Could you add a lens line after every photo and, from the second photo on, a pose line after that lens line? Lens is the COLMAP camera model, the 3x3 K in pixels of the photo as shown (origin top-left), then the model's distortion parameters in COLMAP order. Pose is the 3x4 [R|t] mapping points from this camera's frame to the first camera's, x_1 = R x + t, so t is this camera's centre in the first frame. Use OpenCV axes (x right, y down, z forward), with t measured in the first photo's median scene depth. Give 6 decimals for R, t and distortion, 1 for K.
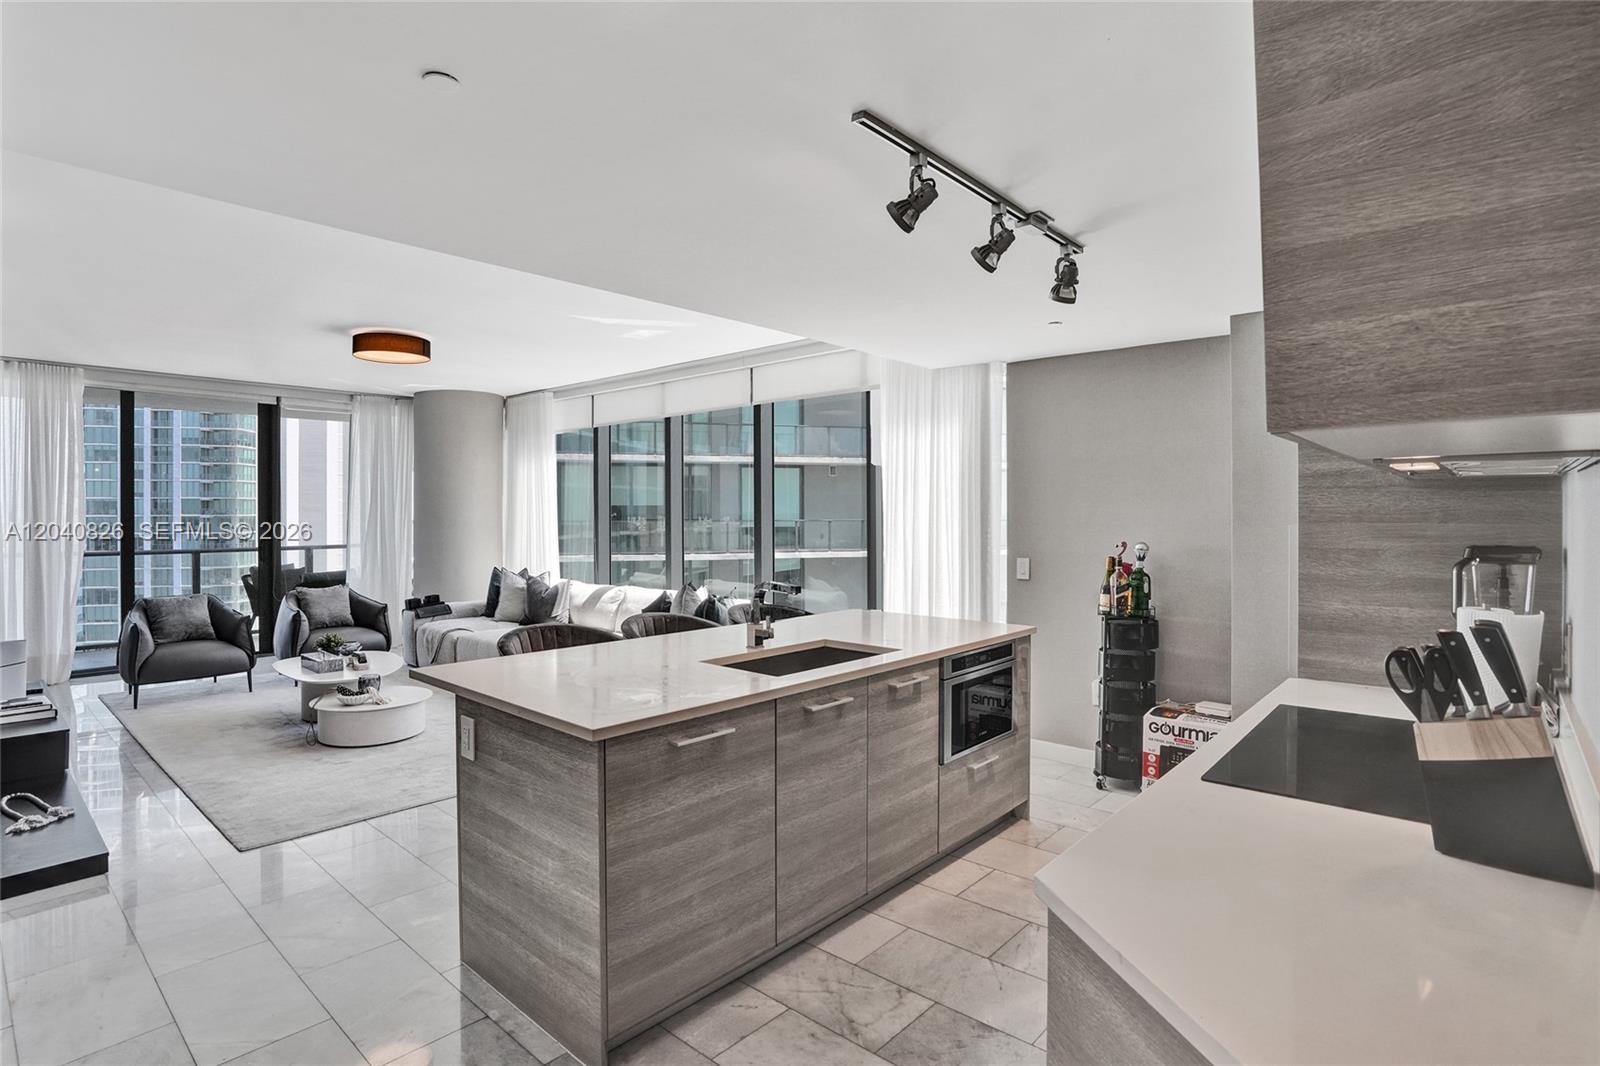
lens RADIAL K [[776.3, 0, 759.8], [0, 776.3, 510.8], [0, 0, 1]] dist [-0.001867, -0.000194]
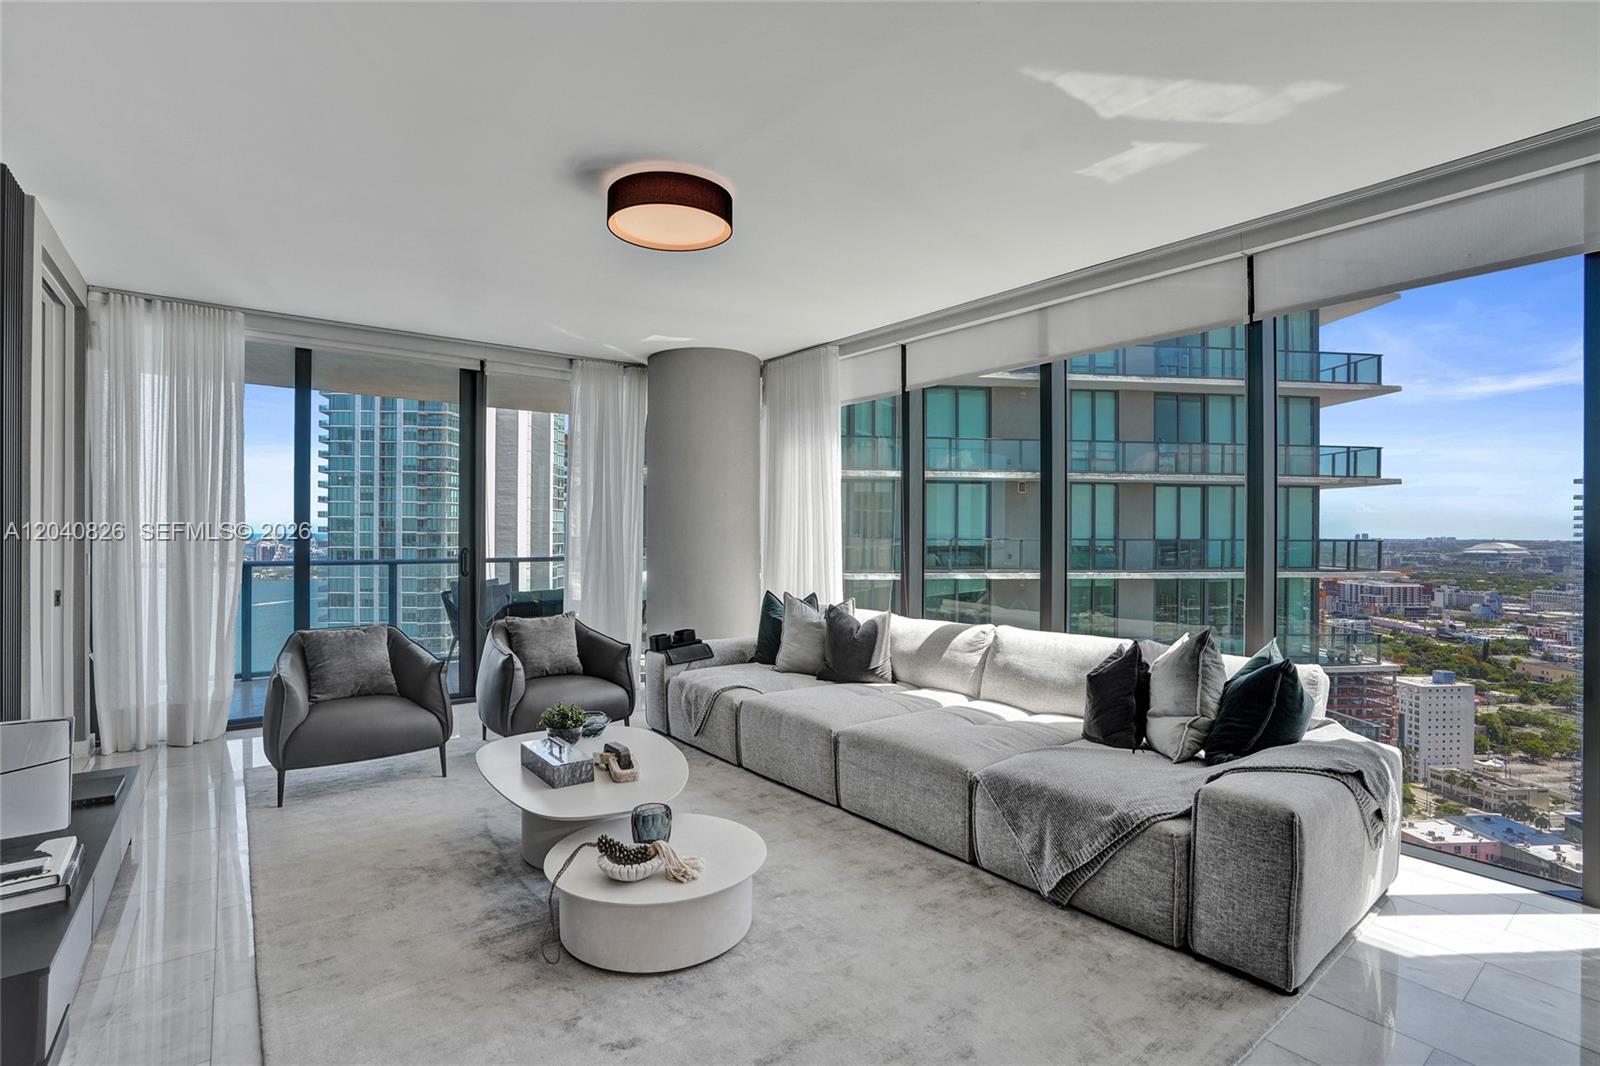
lens RADIAL K [[731.1, 0, 800.0], [0, 731.1, 533.0], [0, 0, 1]] dist [-0.036236, 0.000327]
pose [[0.990381, 0.005527, -0.138258, -0.237570], [-0.005132, 0.999982, 0.003212, 0.019784], [0.138273, -0.002472, 0.990391, 0.377206]]
